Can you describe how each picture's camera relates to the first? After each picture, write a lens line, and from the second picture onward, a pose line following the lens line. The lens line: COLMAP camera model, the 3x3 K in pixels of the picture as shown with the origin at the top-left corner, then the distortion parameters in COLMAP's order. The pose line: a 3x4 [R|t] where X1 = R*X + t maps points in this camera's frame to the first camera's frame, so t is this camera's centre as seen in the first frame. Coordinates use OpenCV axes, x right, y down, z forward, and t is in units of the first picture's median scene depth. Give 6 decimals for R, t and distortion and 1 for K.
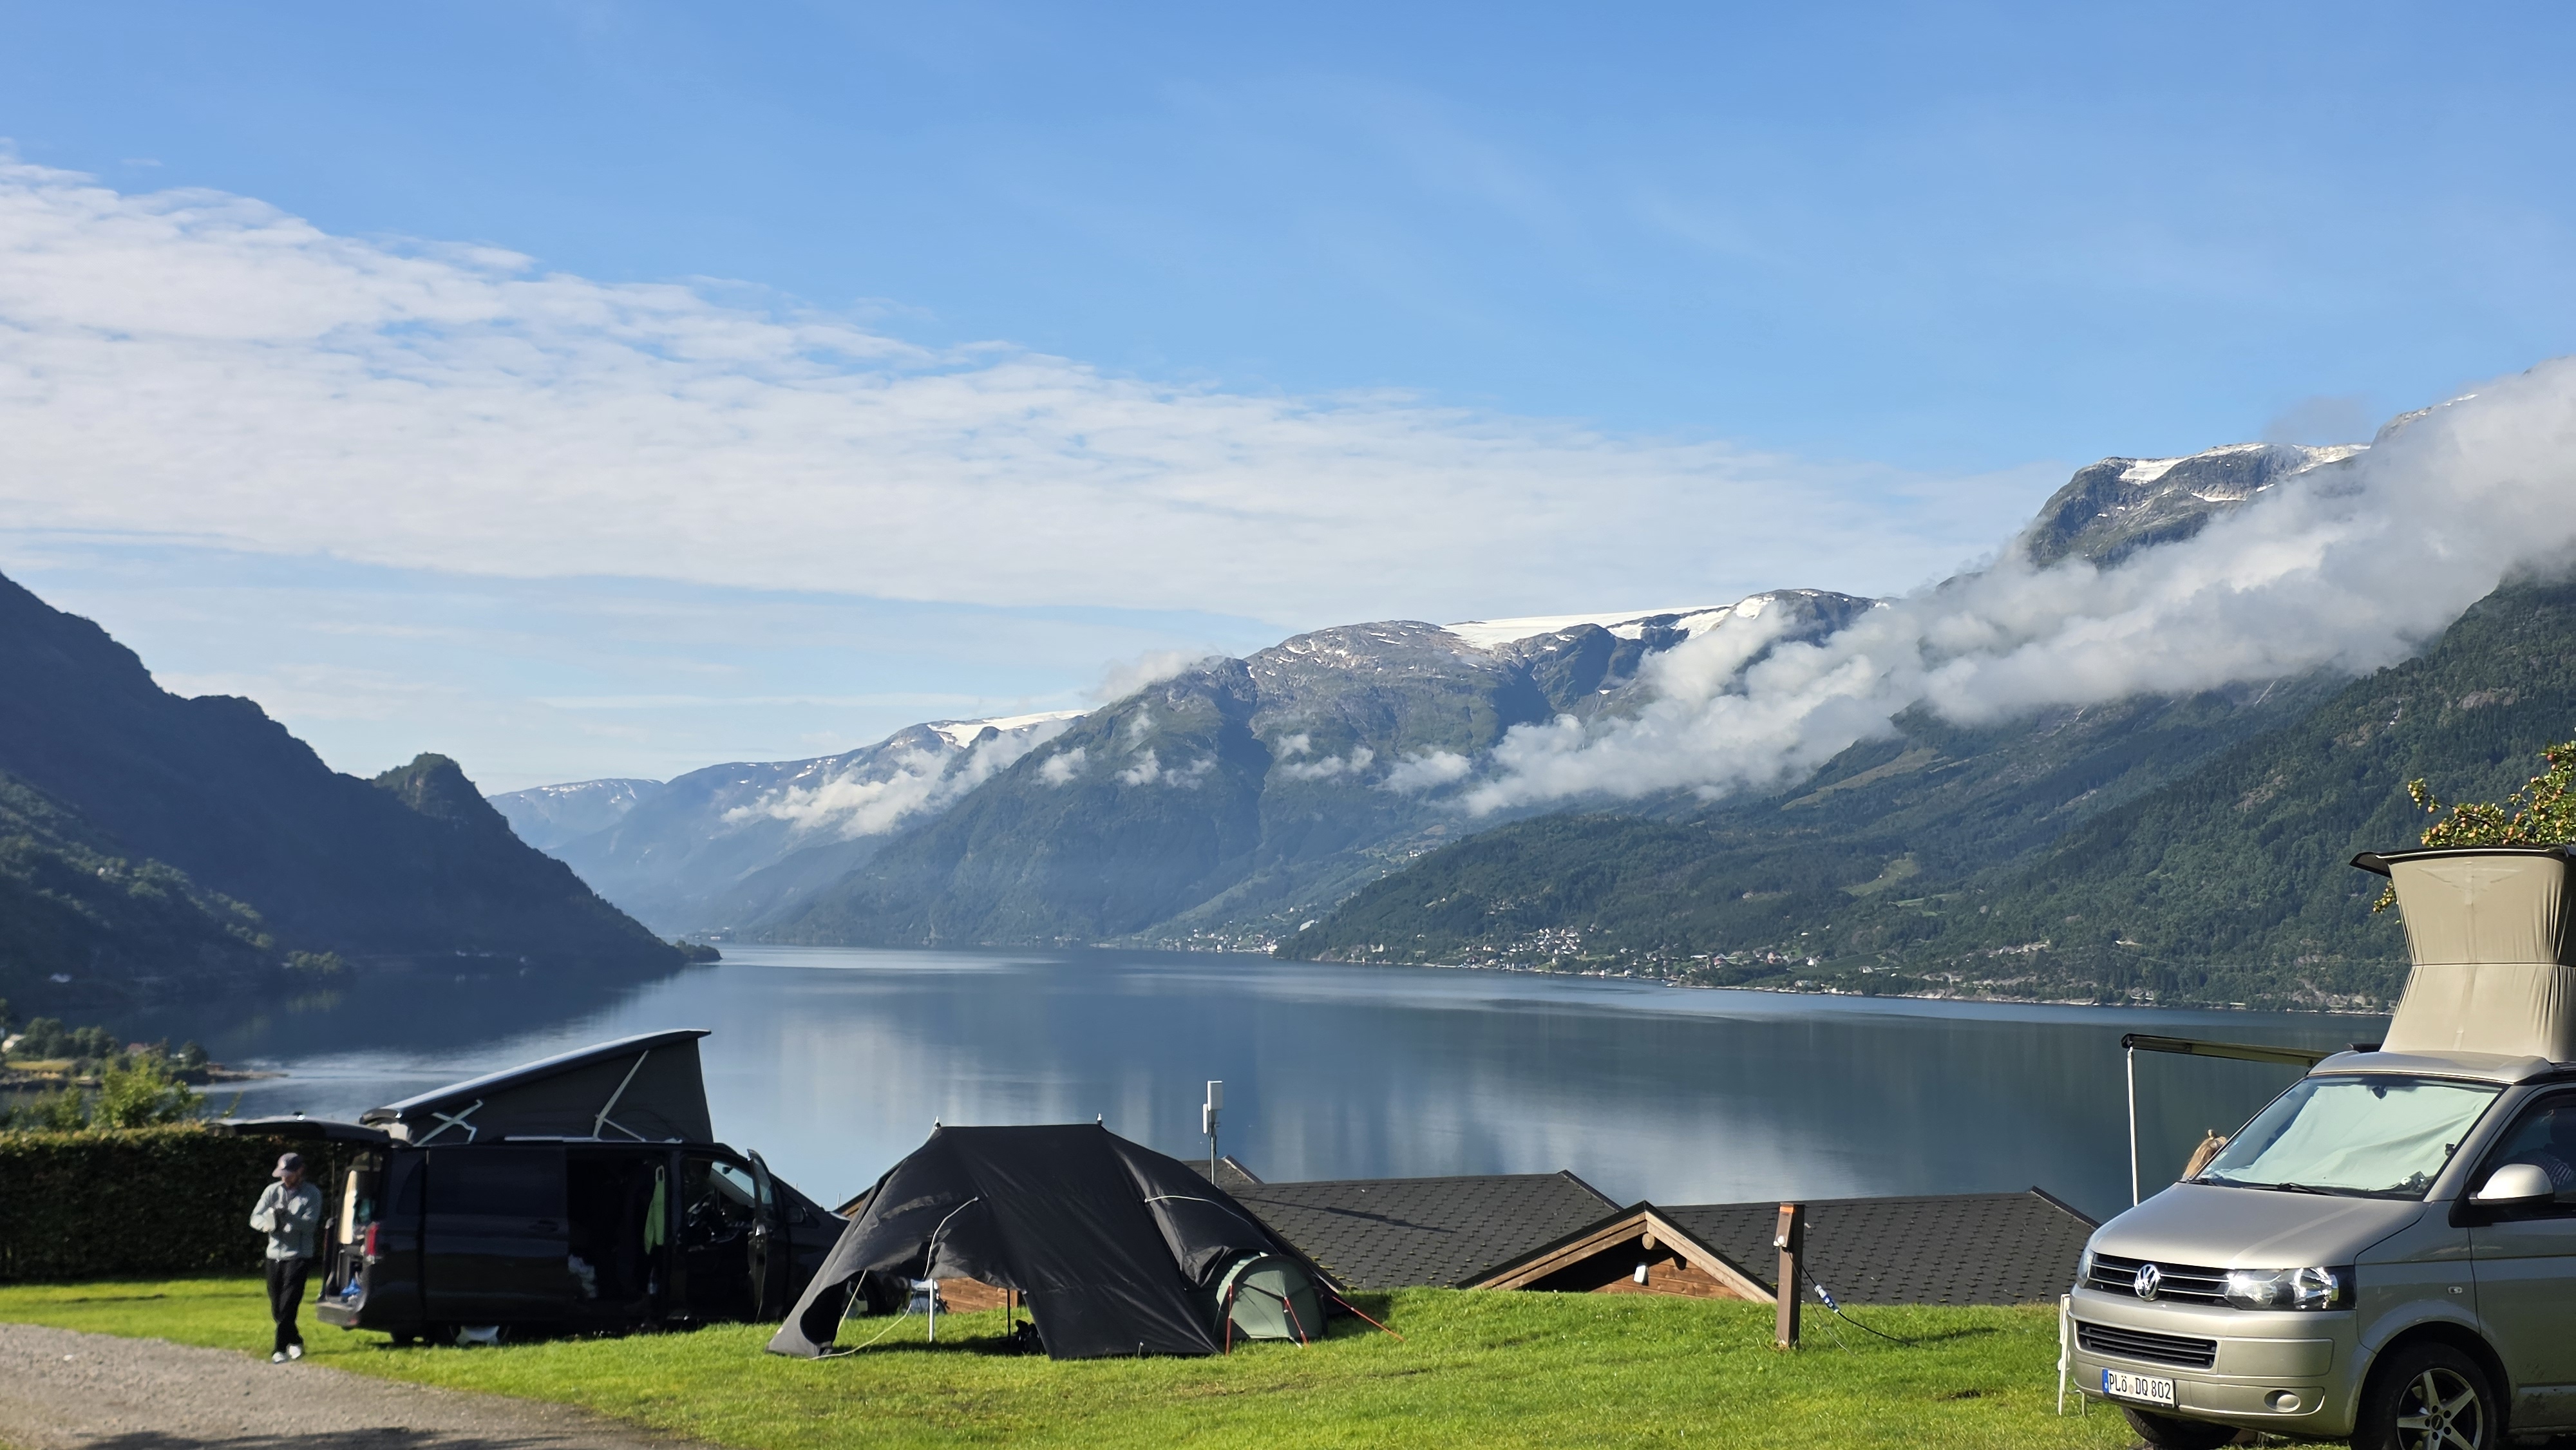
lens RADIAL K [[3497.9, 0, 1276.5], [0, 3497.9, 708.3], [0, 0, 1]] dist [0.184852, -0.530128]
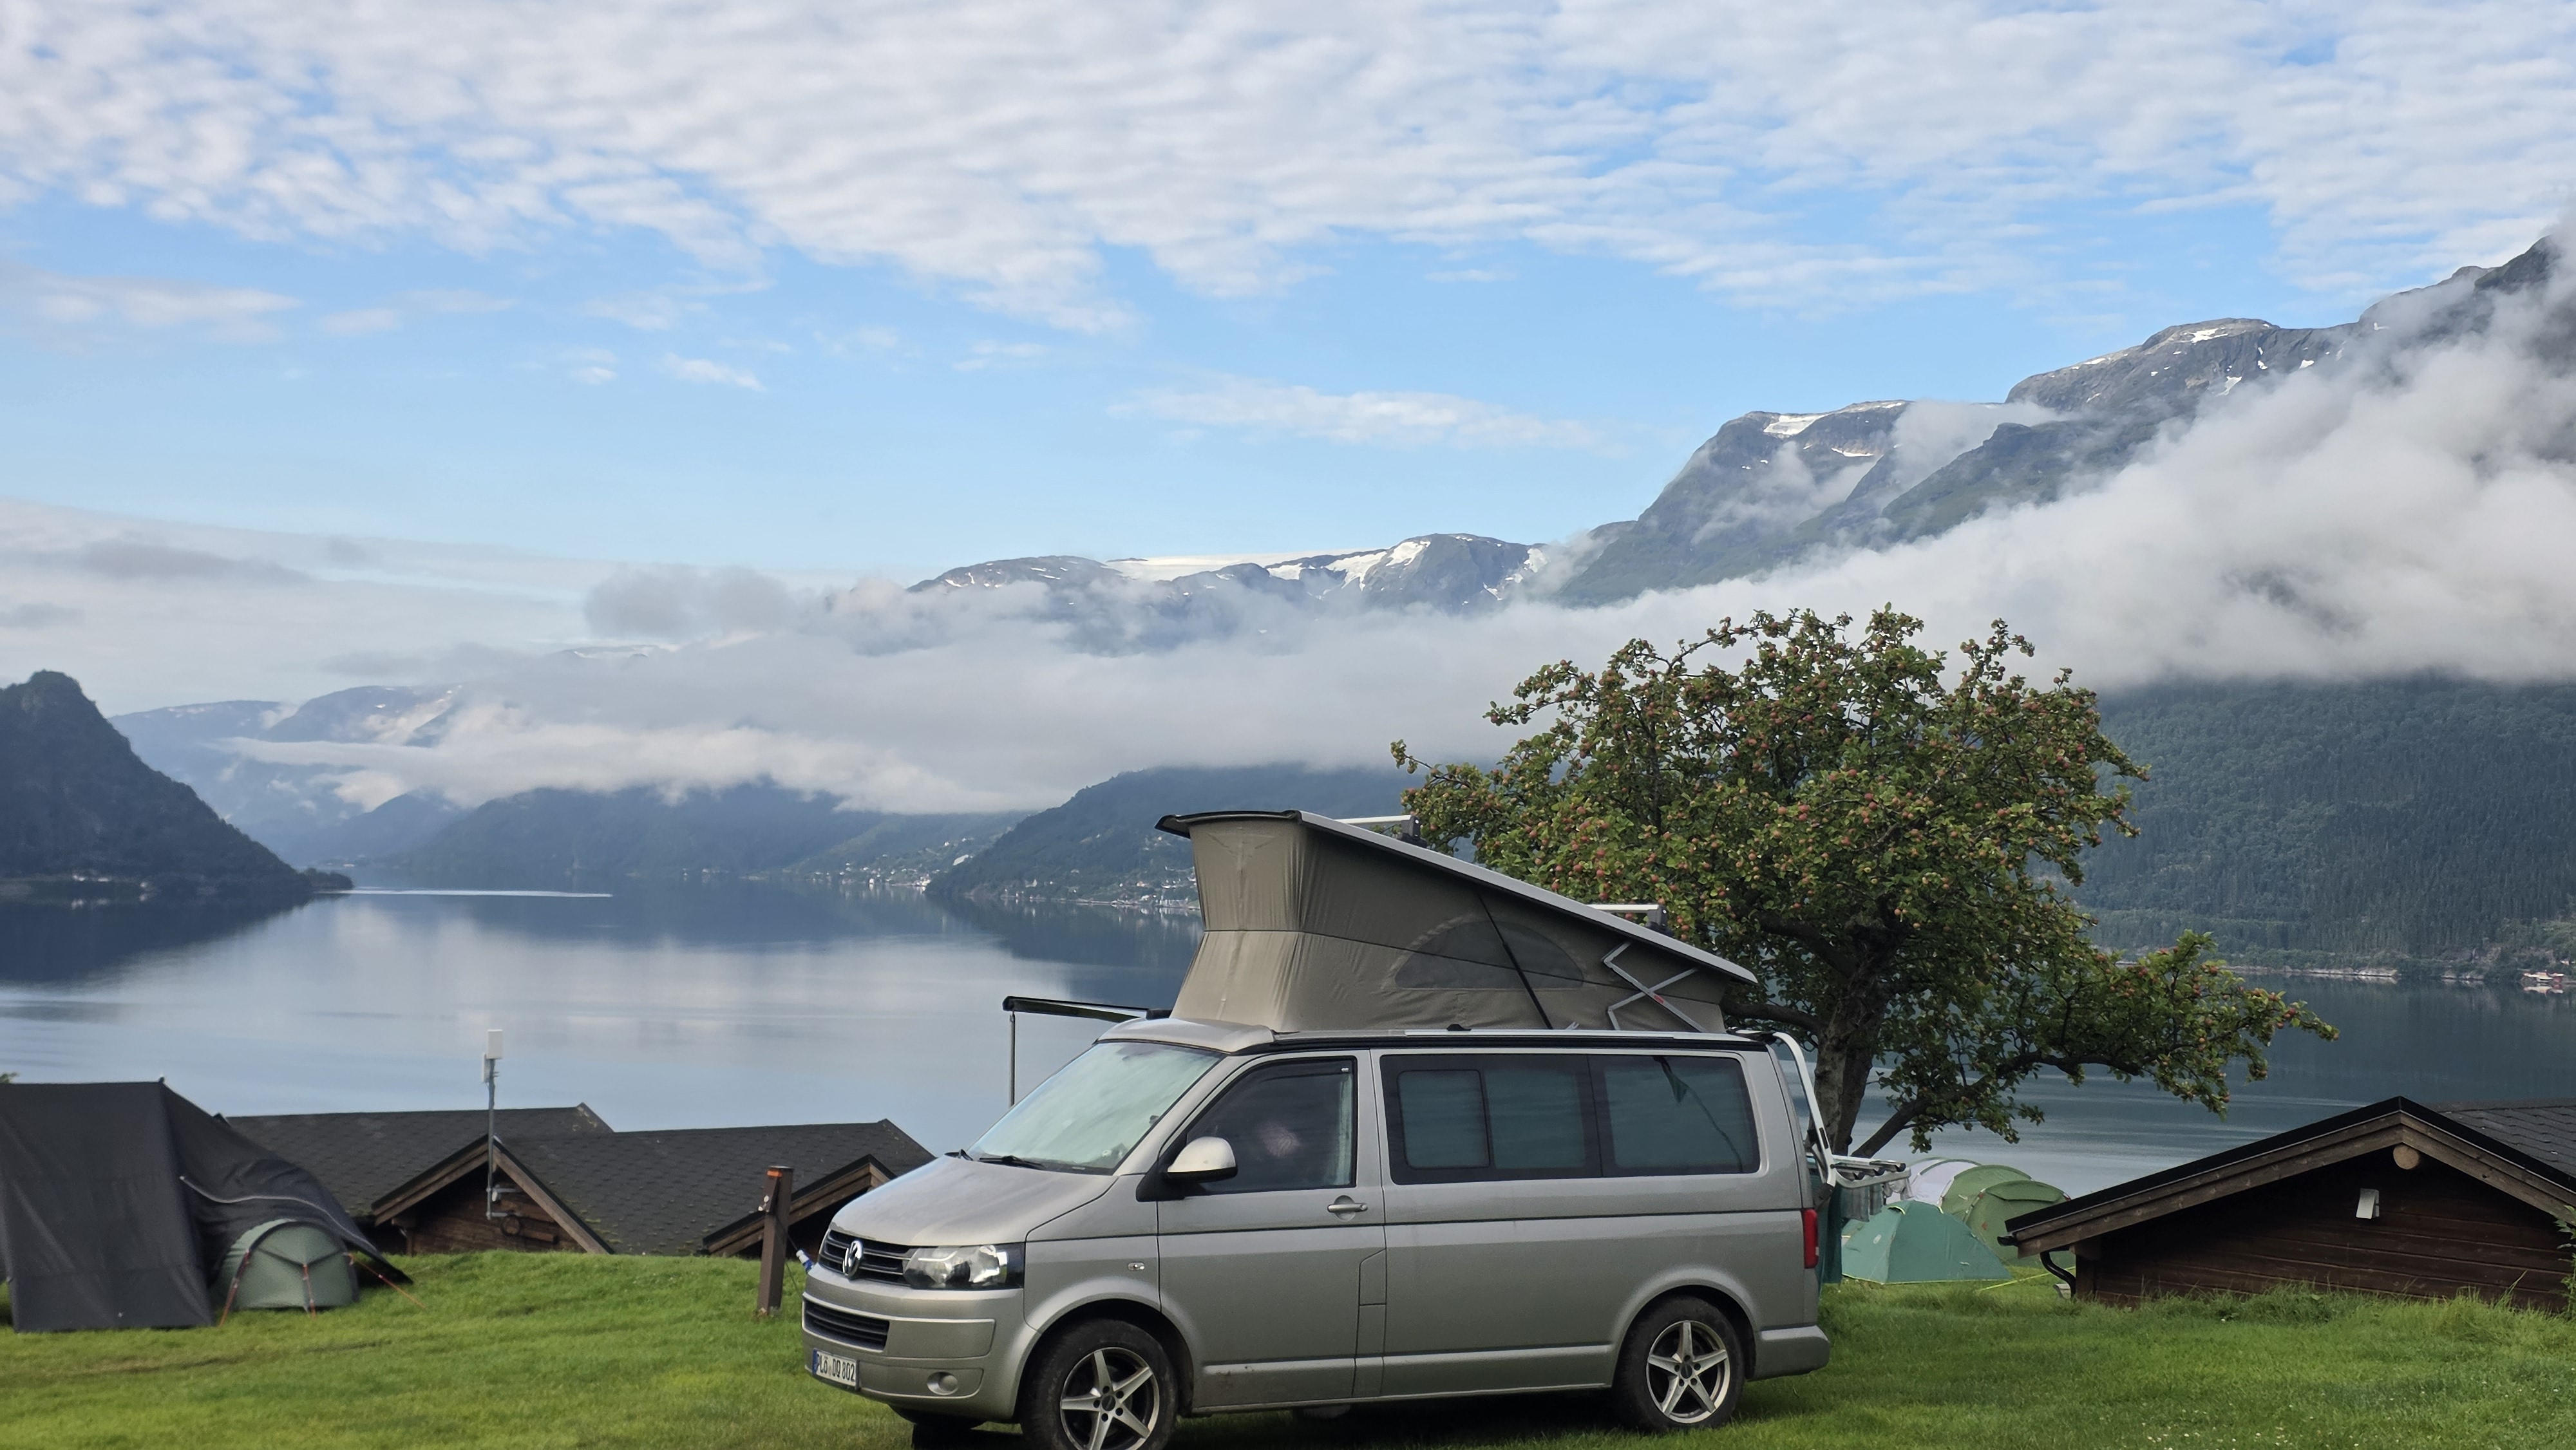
lens RADIAL K [[3497.9, 0, 1276.5], [0, 3497.9, 708.3], [0, 0, 1]] dist [0.184852, -0.530128]
pose [[0.995969, 0.016501, 0.088164, 0.270894], [-0.018114, 0.999682, 0.017526, -0.007147], [-0.087846, -0.019053, 0.995952, 0.034641]]
